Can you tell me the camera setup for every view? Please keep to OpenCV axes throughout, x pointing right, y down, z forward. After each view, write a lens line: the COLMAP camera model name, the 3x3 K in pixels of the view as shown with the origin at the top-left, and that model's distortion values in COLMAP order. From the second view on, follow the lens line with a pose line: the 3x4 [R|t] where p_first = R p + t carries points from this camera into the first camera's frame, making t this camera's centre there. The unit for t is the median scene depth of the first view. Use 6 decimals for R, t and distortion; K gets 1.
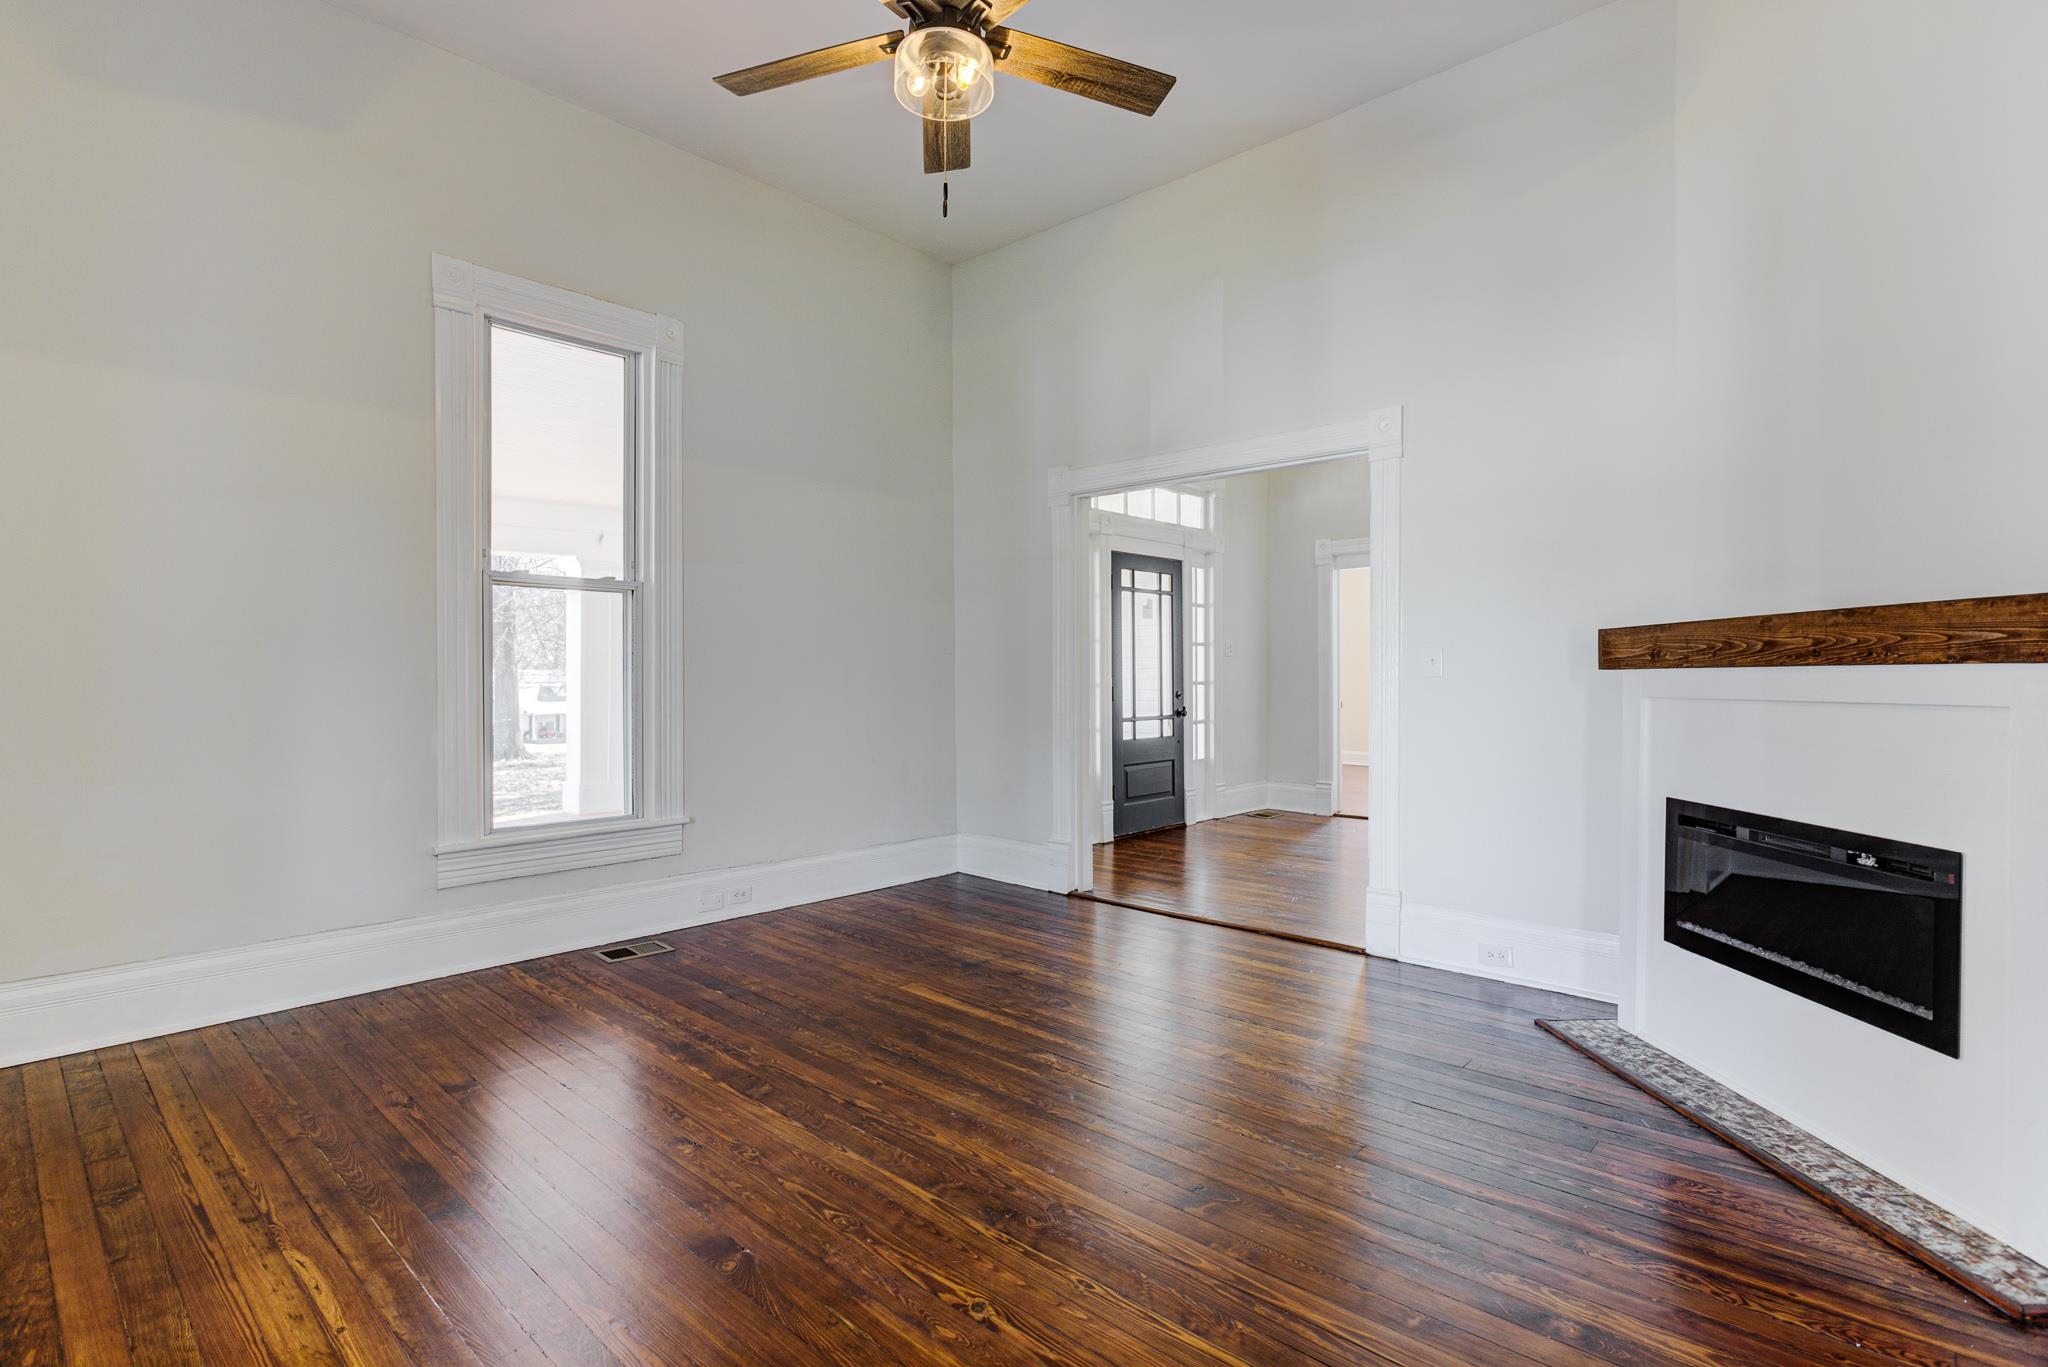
lens RADIAL K [[991.3, 0, 1004.9], [0, 991.3, 681.0], [0, 0, 1]] dist [-0.006997, 0.003067]
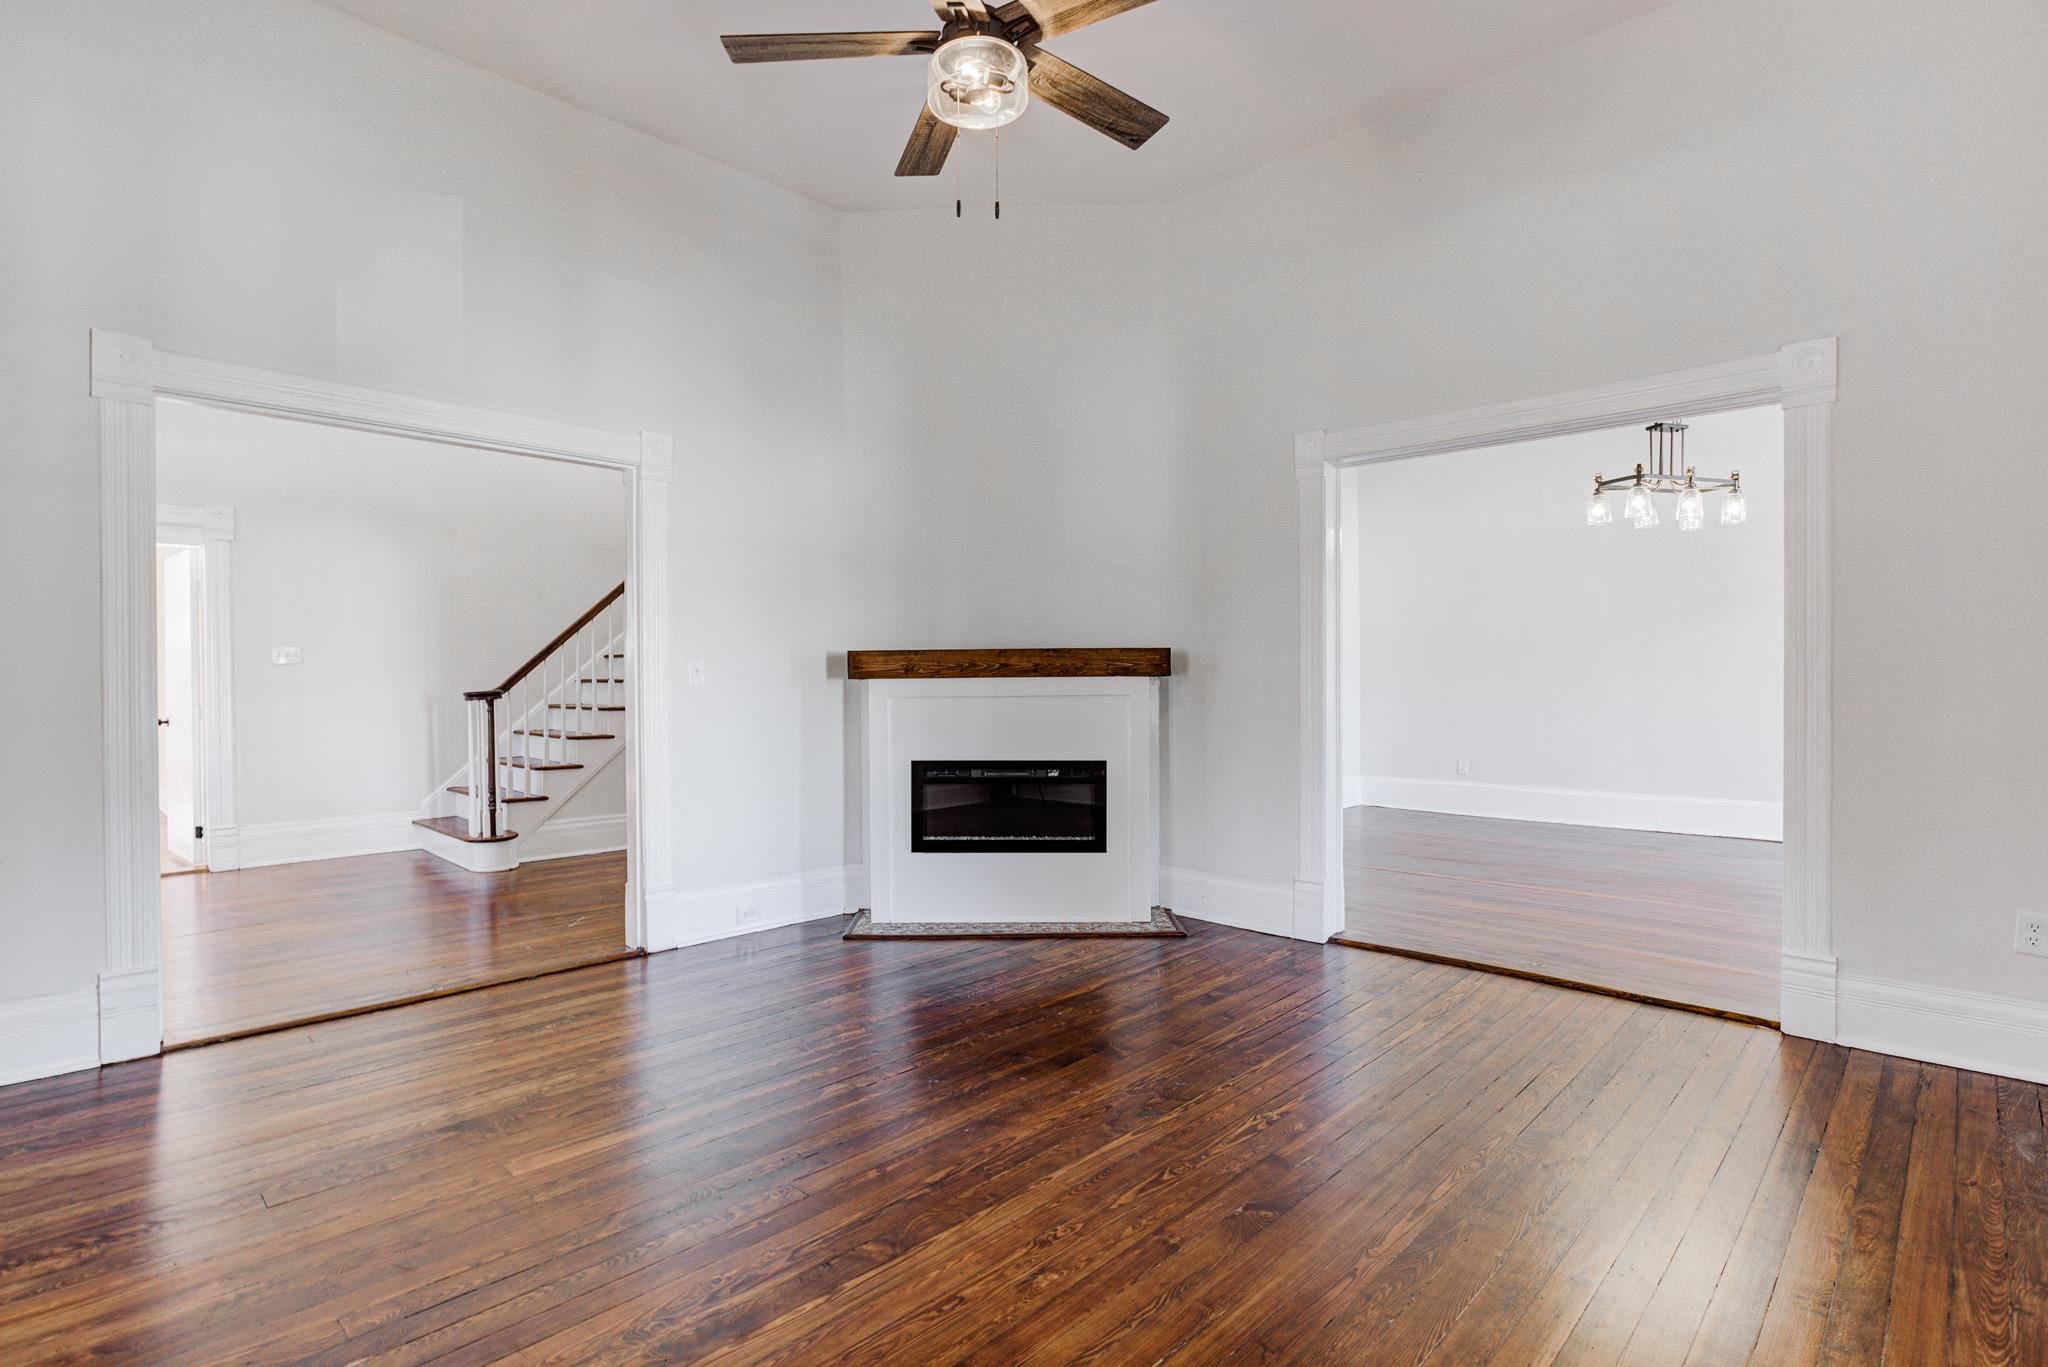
lens RADIAL K [[991.3, 0, 1014.0], [0, 991.3, 699.6], [0, 0, 1]] dist [-0.006997, 0.003067]
pose [[0.016750, -0.018399, 0.999690, -1.107082], [0.010043, 0.999783, 0.018232, -0.007161], [-0.999809, 0.009734, 0.016931, 1.007312]]
